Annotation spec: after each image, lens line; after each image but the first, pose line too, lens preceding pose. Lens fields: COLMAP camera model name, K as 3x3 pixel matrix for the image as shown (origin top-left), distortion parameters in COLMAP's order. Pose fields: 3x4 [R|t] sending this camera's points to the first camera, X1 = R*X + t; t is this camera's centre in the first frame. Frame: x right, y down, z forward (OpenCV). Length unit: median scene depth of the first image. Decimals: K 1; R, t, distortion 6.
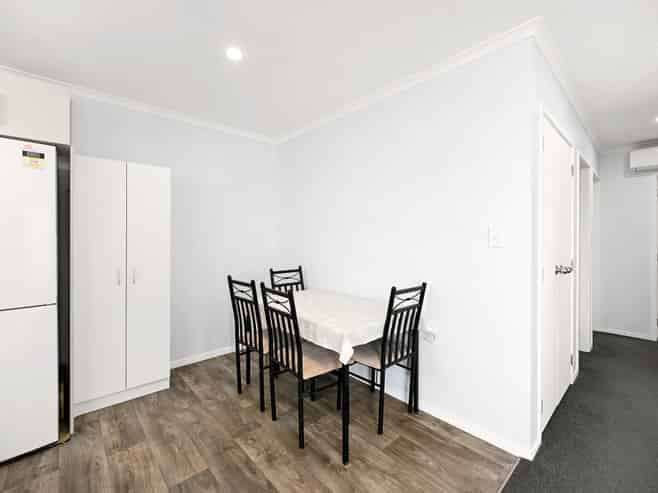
lens RADIAL K [[292.9, 0, 327.4], [0, 292.9, 238.6], [0, 0, 1]] dist [0.001749, 0.000440]
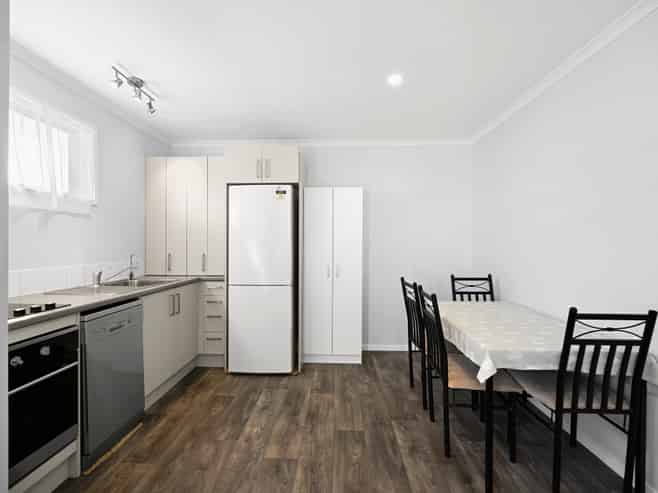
lens RADIAL K [[289.6, 0, 330.0], [0, 289.6, 243.2], [0, 0, 1]] dist [-0.000465, 0.000093]
pose [[0.725000, 0.000004, -0.688748, 0.257670], [-0.002116, 0.999995, -0.002221, 0.000198], [0.688745, 0.003067, 0.724997, 0.018020]]
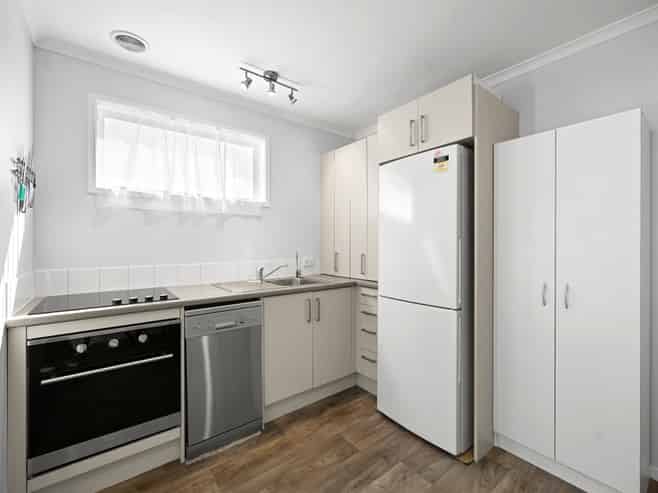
lens RADIAL K [[289.6, 0, 330.0], [0, 289.6, 243.2], [0, 0, 1]] dist [-0.000465, 0.000093]
pose [[-0.066864, -0.001101, -0.997762, 0.029696], [0.001870, 0.999997, -0.001229, 0.007322], [0.997760, -0.001948, -0.066862, 0.574265]]
